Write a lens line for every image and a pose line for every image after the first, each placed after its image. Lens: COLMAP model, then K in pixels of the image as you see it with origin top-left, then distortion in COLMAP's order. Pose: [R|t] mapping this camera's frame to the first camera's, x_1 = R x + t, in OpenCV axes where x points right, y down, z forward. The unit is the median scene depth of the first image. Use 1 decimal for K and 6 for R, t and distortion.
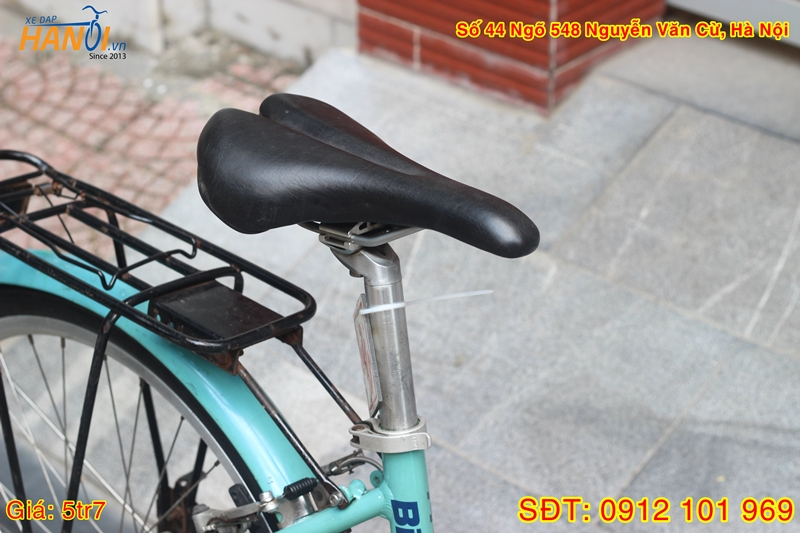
lens RADIAL K [[1989.9, 0, 451.4], [0, 1989.9, 248.1], [0, 0, 1]] dist [-0.075533, 0.000000]
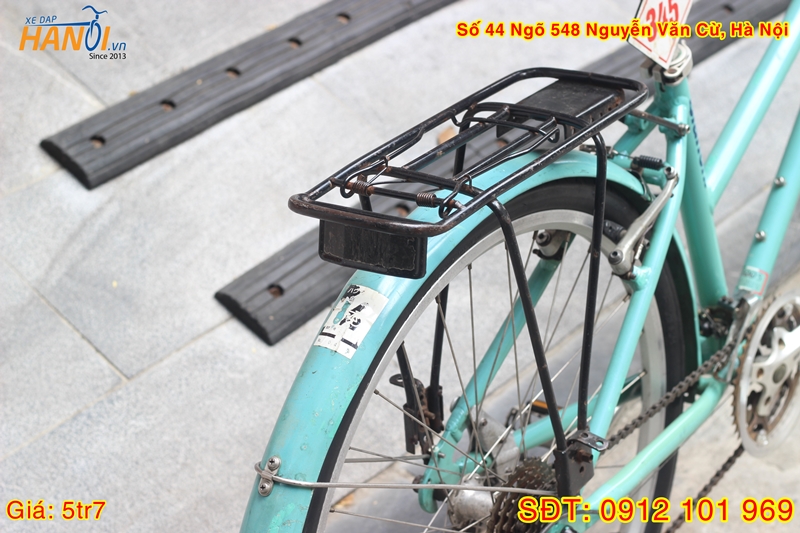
lens RADIAL K [[1989.9, 0, 396.5], [0, 1989.9, 269.9], [0, 0, 1]] dist [-0.075533, 0.000000]
pose [[-0.099920, -0.509375, 0.854724, -0.801521], [0.449696, 0.743163, 0.495461, -0.357953], [-0.887575, 0.433872, 0.154807, 0.671084]]
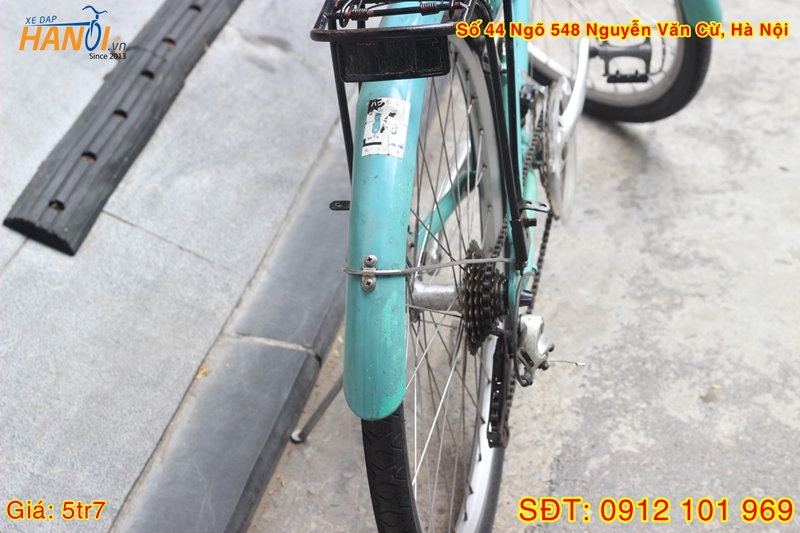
lens RADIAL K [[1989.9, 0, 403.3], [0, 1989.9, 264.1], [0, 0, 1]] dist [-0.075533, 0.000000]
pose [[-0.521256, -0.439641, 0.731443, -0.816752], [0.402037, 0.629518, 0.664886, -0.494334], [-0.752767, 0.640643, -0.151388, 0.950706]]
